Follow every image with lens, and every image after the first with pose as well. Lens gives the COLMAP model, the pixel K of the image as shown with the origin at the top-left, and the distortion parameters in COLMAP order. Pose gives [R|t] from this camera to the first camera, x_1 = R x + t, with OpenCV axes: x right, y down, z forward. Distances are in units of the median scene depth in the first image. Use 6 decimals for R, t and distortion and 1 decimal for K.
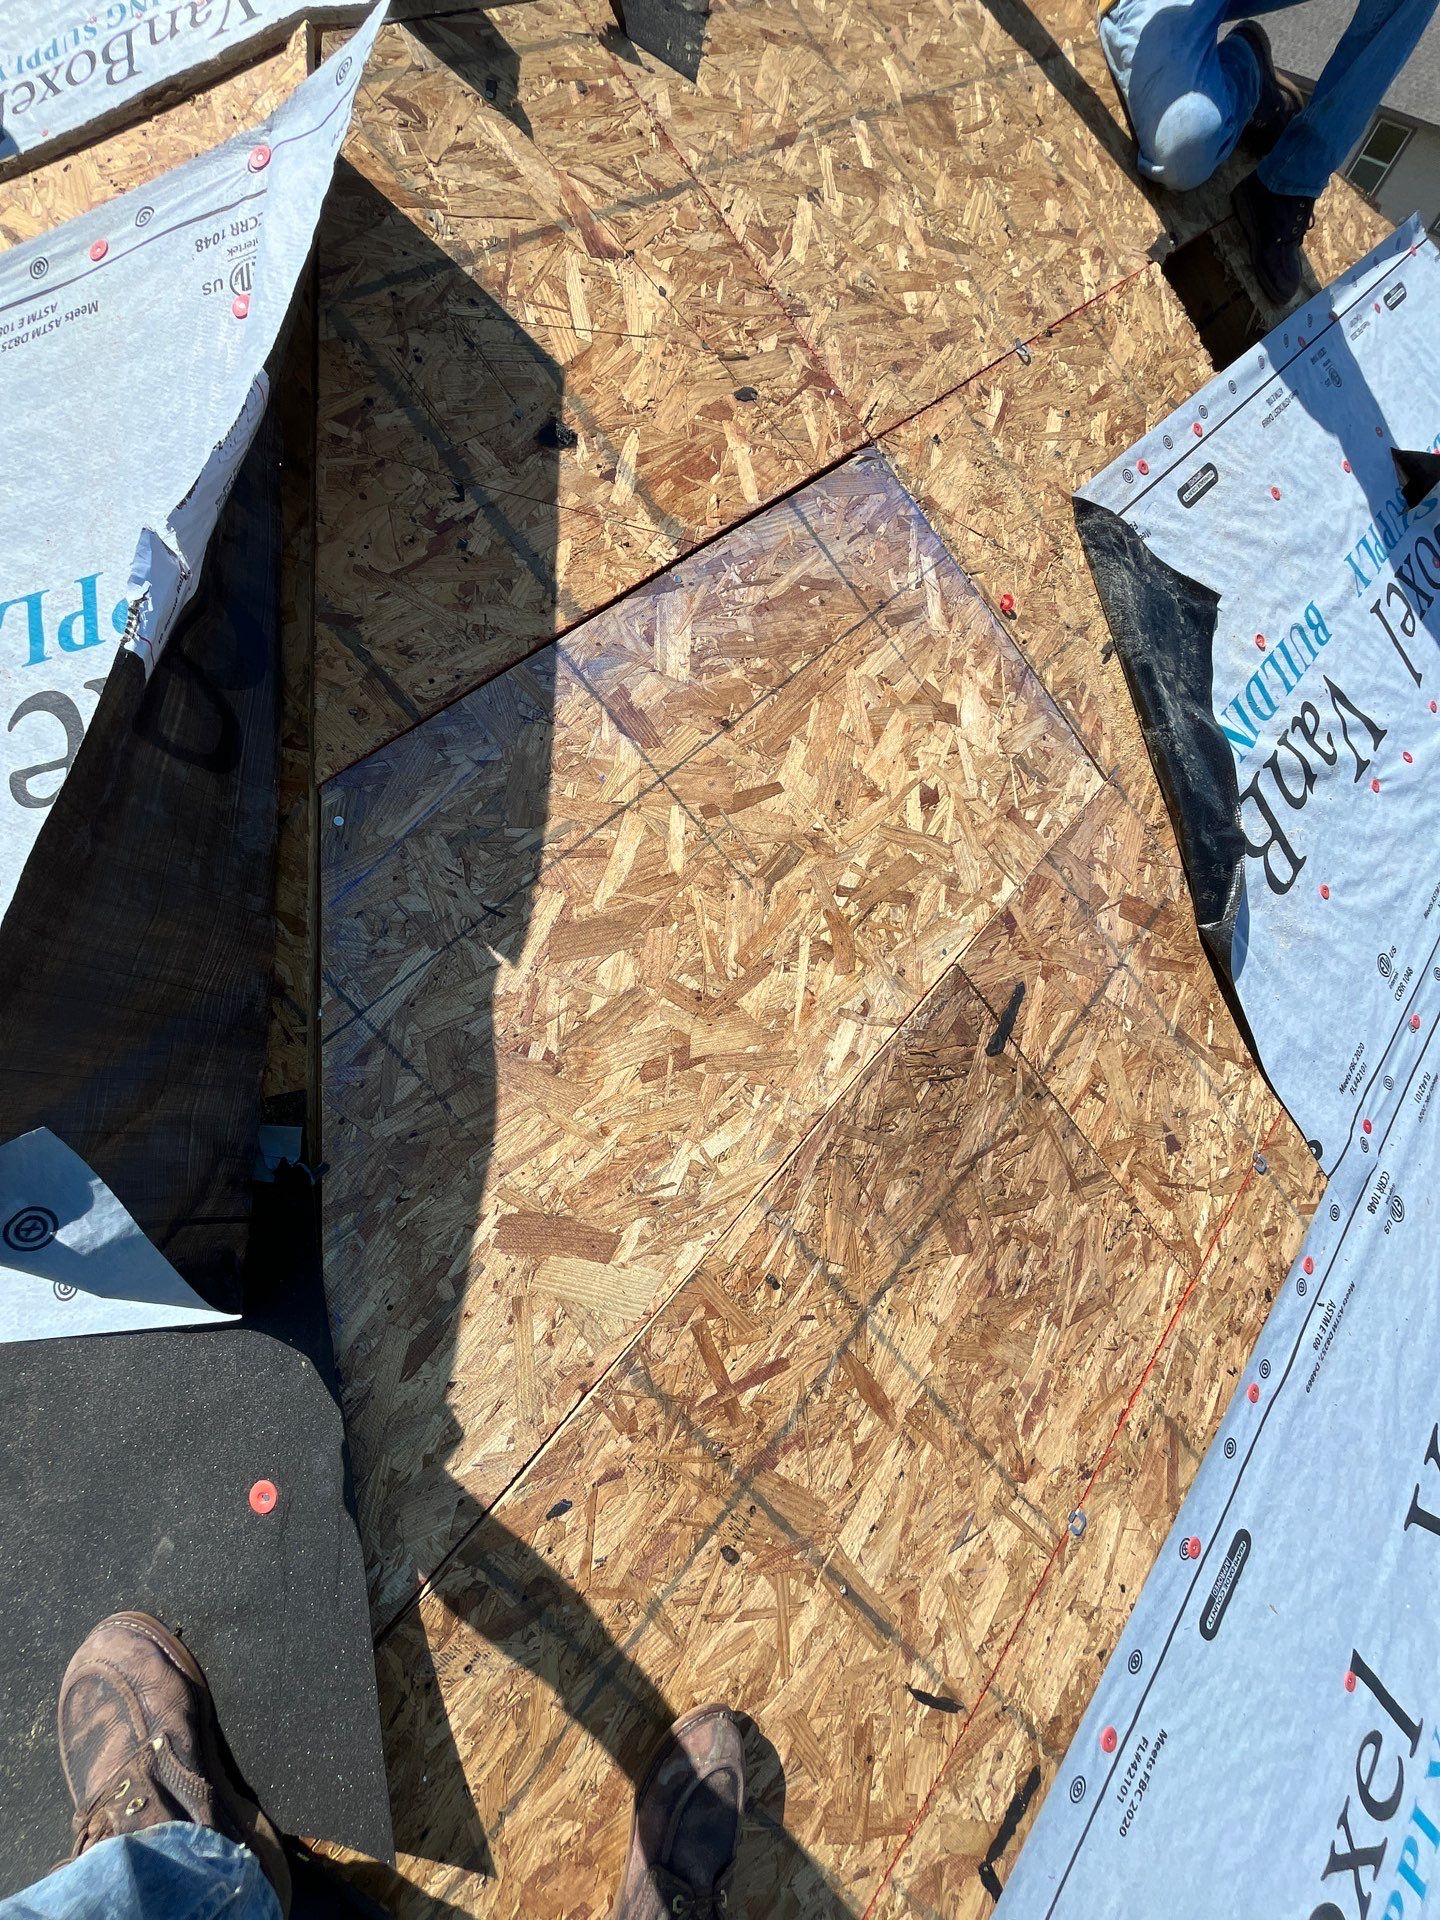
lens RADIAL K [[777.8, 0, 717.5], [0, 777.8, 952.4], [0, 0, 1]] dist [-0.003123, -0.000398]
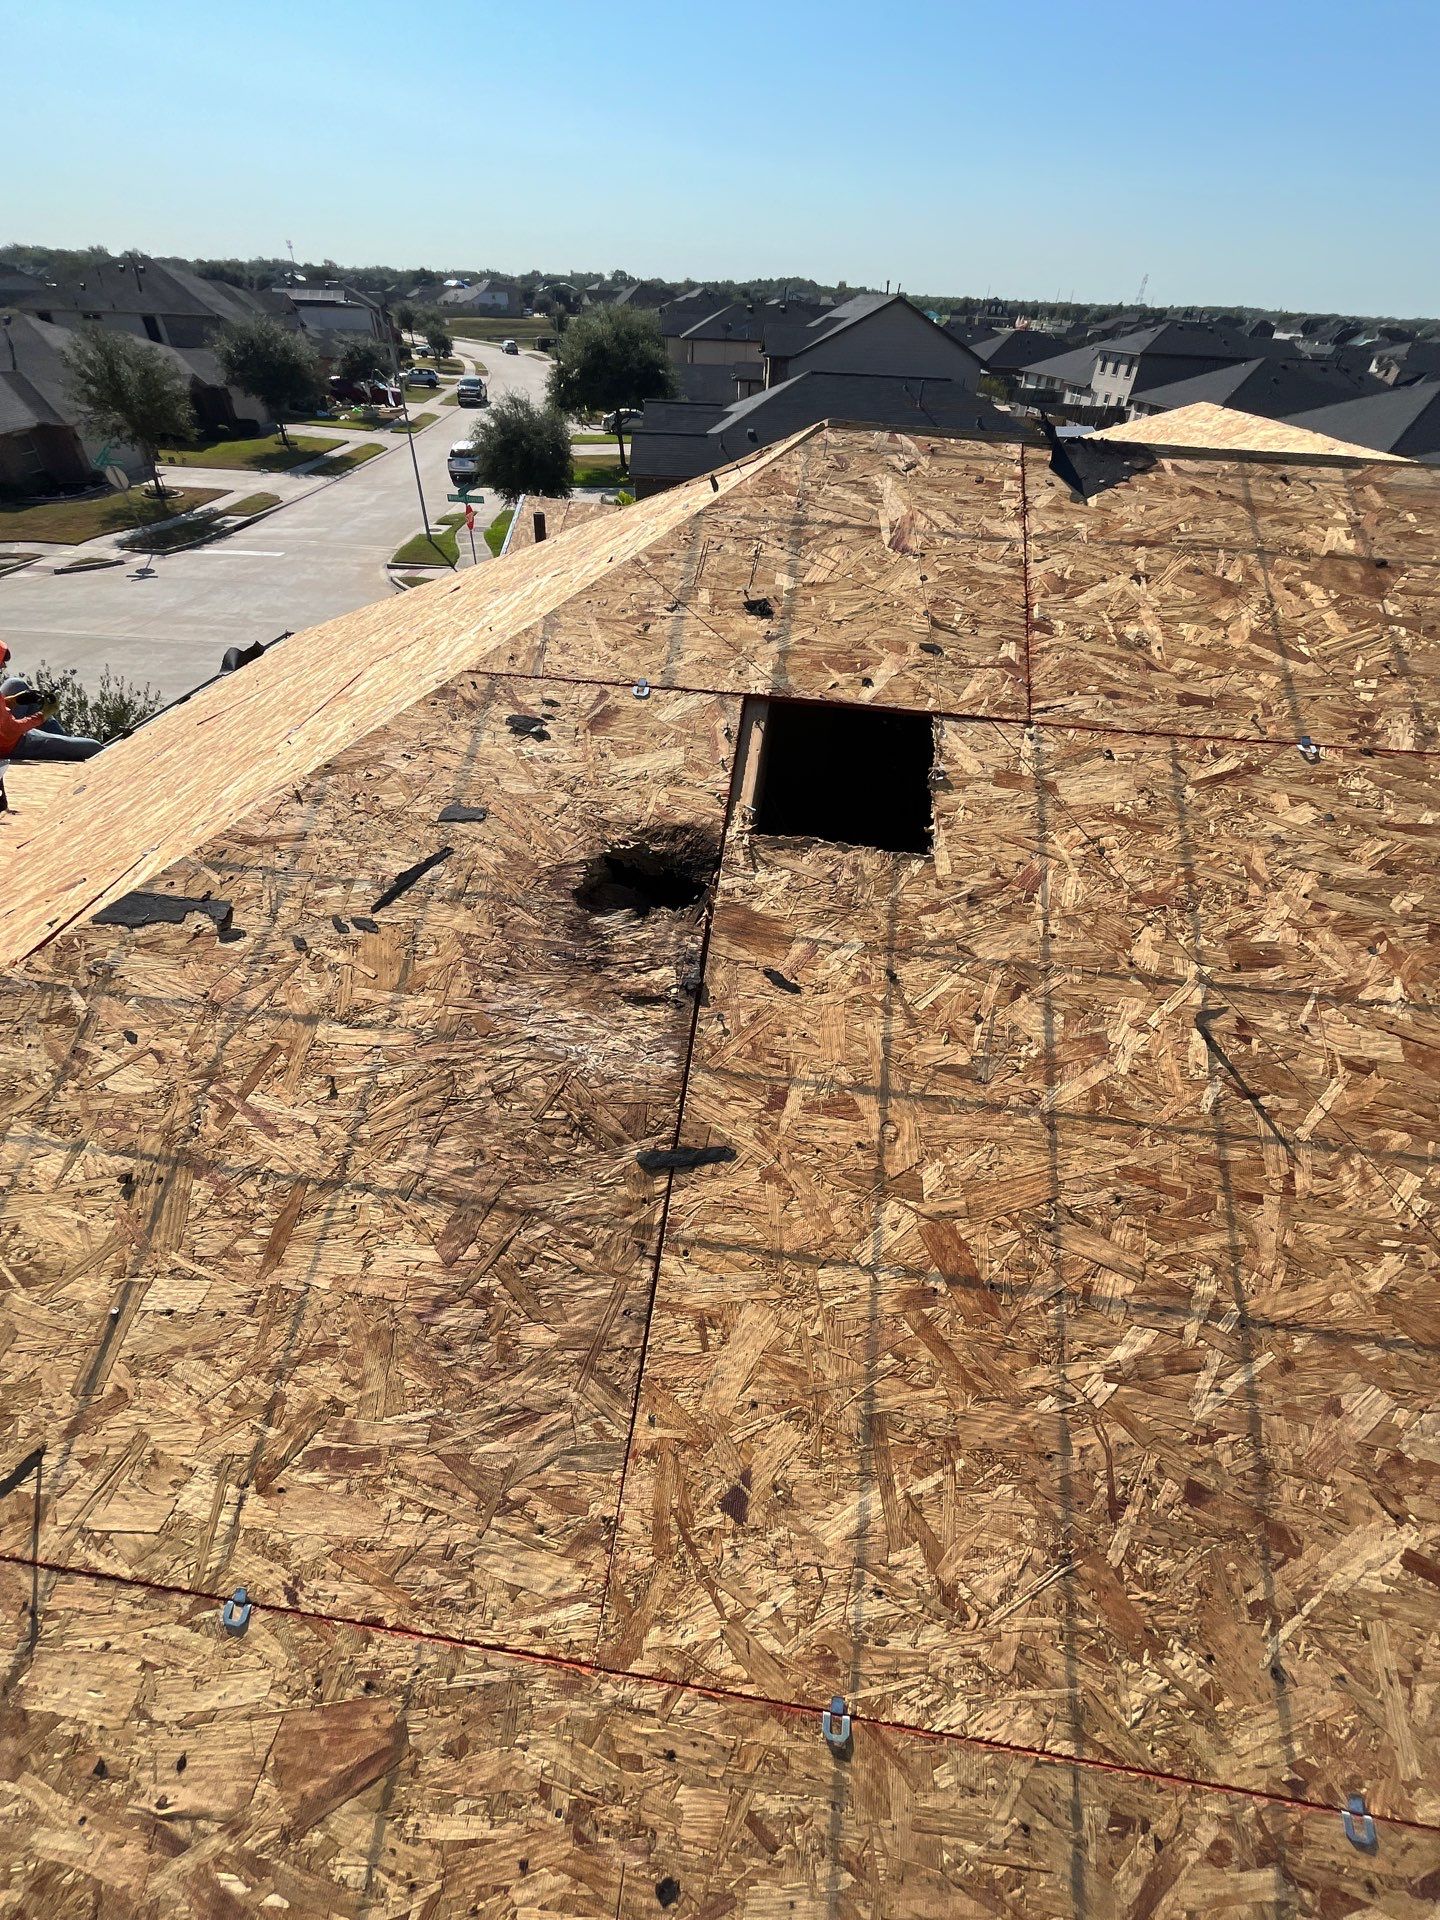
lens RADIAL K [[777.8, 0, 717.5], [0, 777.8, 952.4], [0, 0, 1]] dist [-0.003123, -0.000398]
pose [[0.557074, 0.483388, -0.675281, 0.920335], [-0.725695, 0.678702, -0.112827, -0.002509], [0.403775, 0.552902, 0.728880, 0.227599]]
